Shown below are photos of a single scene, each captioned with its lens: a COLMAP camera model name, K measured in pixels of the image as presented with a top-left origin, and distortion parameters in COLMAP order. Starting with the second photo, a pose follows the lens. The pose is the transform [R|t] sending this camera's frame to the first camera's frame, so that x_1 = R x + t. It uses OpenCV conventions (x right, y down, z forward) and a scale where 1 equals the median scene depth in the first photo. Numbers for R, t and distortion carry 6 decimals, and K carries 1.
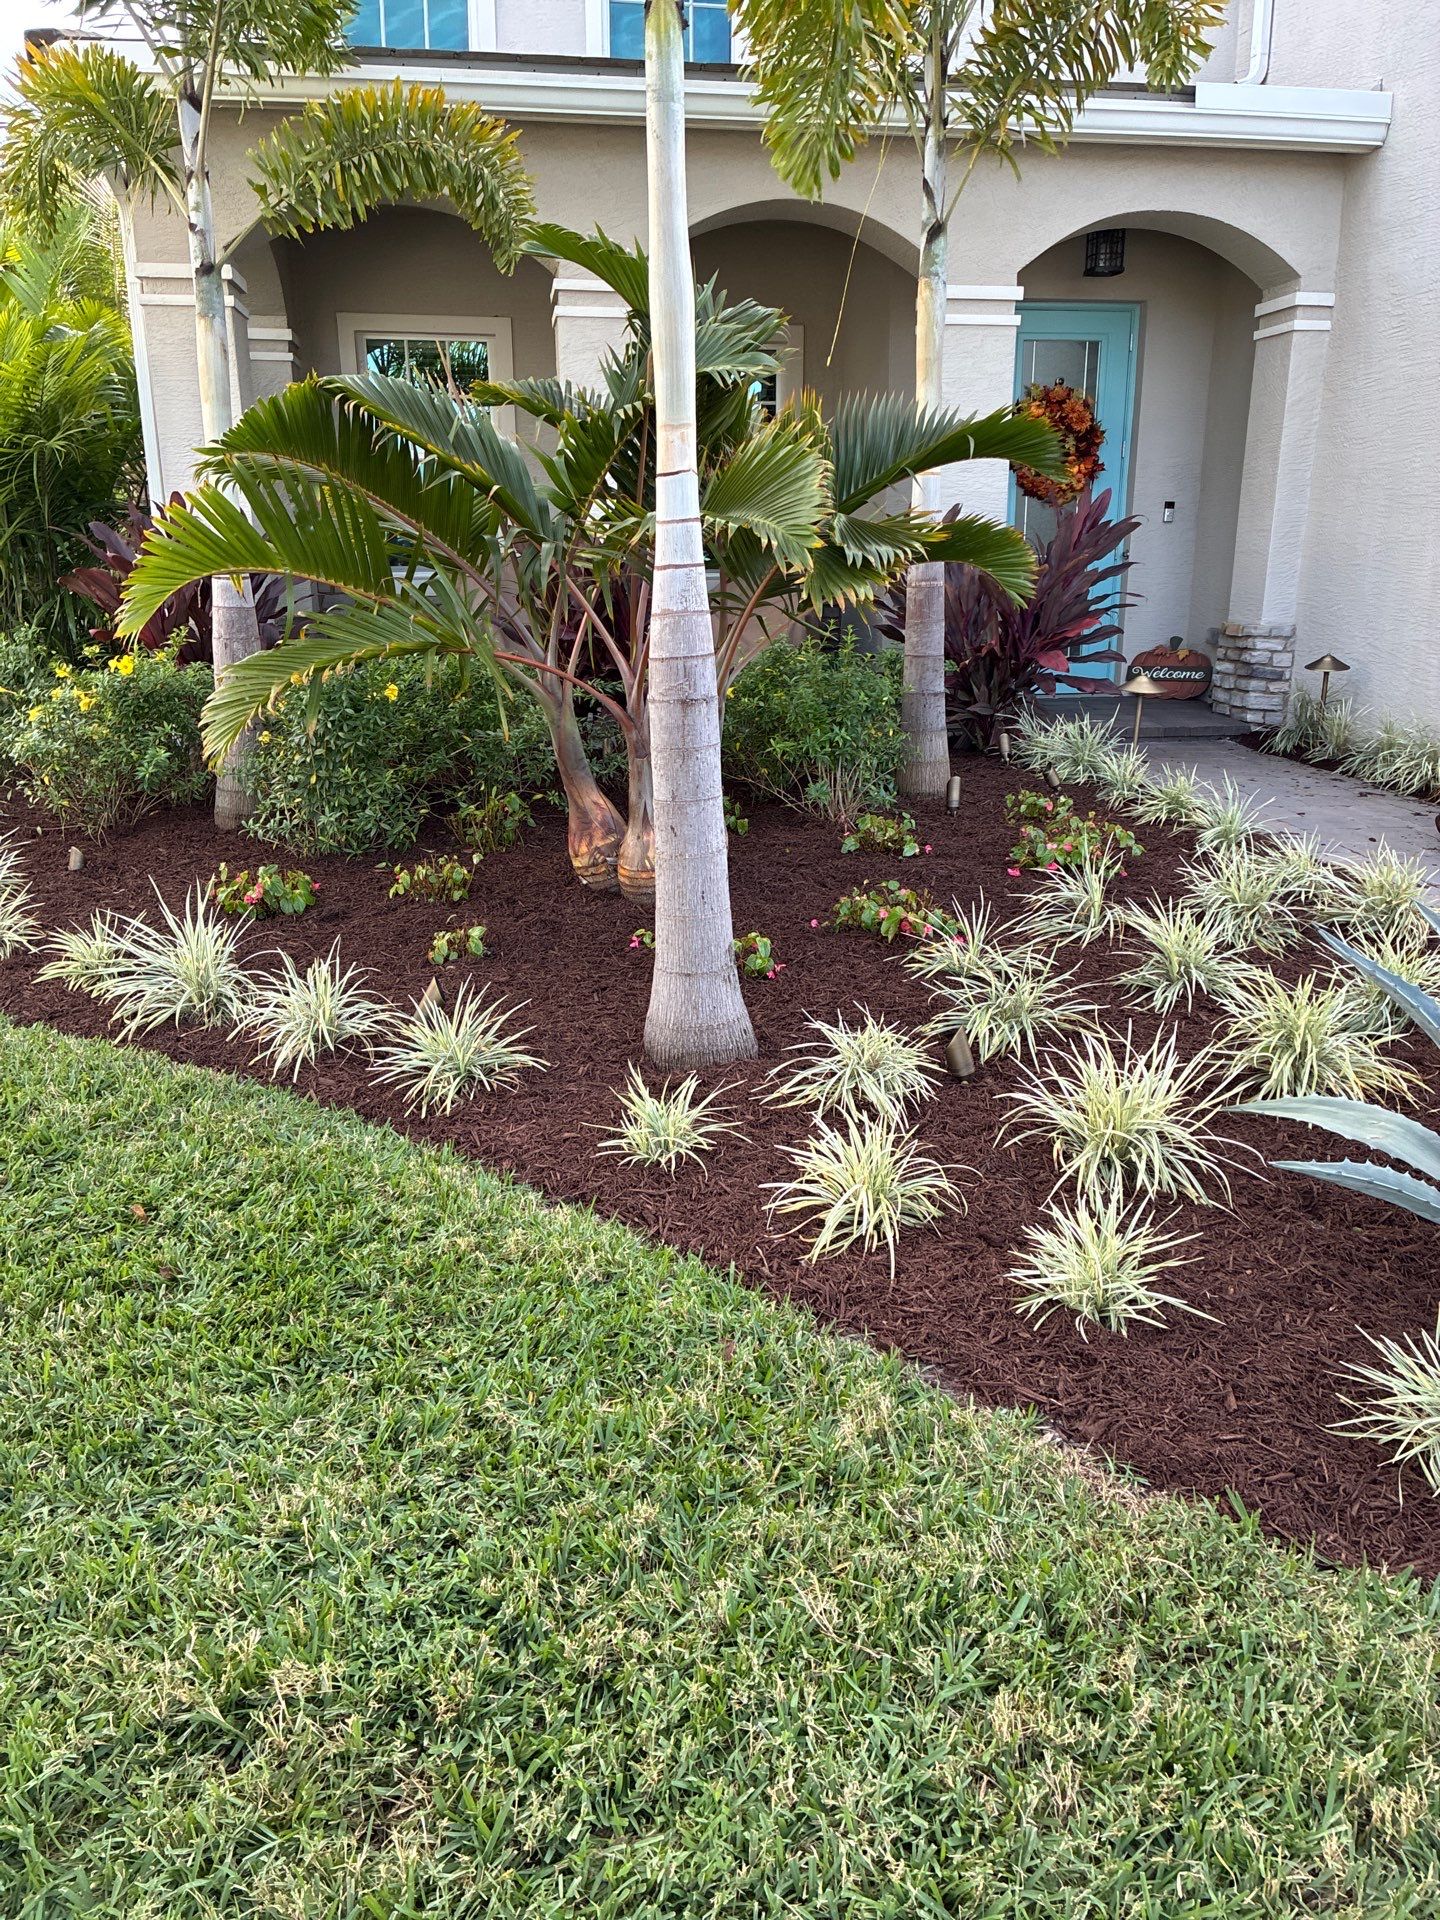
lens RADIAL K [[1349.2, 0, 720.0], [0, 1349.2, 960.0], [0, 0, 1]] dist [0.074120, -0.102178]
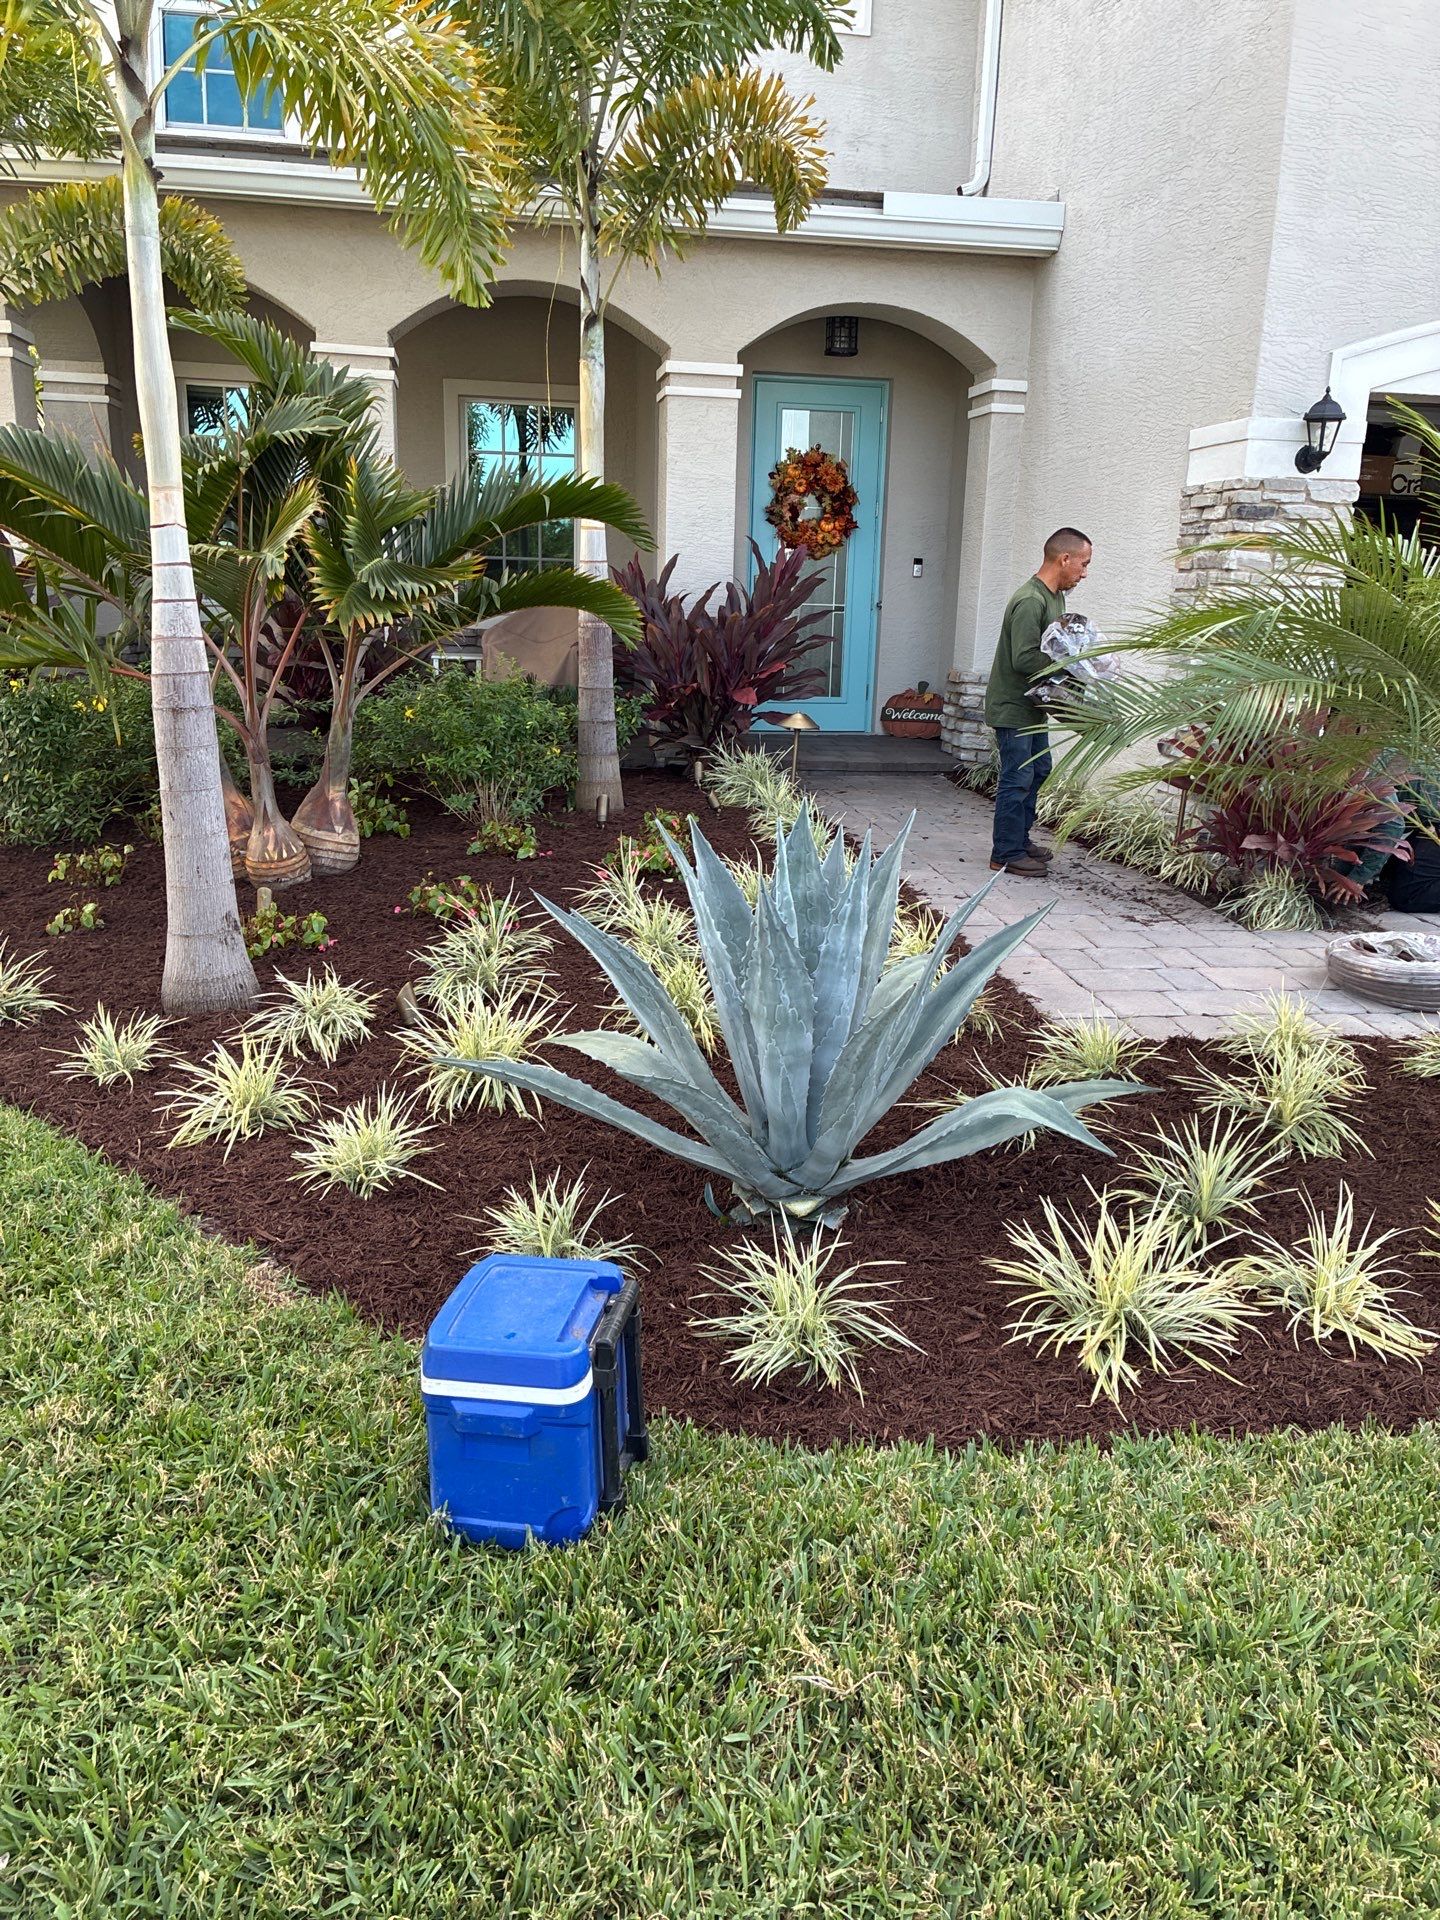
lens RADIAL K [[1363.5, 0, 720.0], [0, 1363.5, 960.0], [0, 0, 1]] dist [-0.002705, -0.003855]
pose [[0.999194, 0.025466, 0.031045, 0.190242], [-0.024677, 0.999369, -0.025541, 0.023494], [-0.031676, 0.024755, 0.999192, -0.105067]]
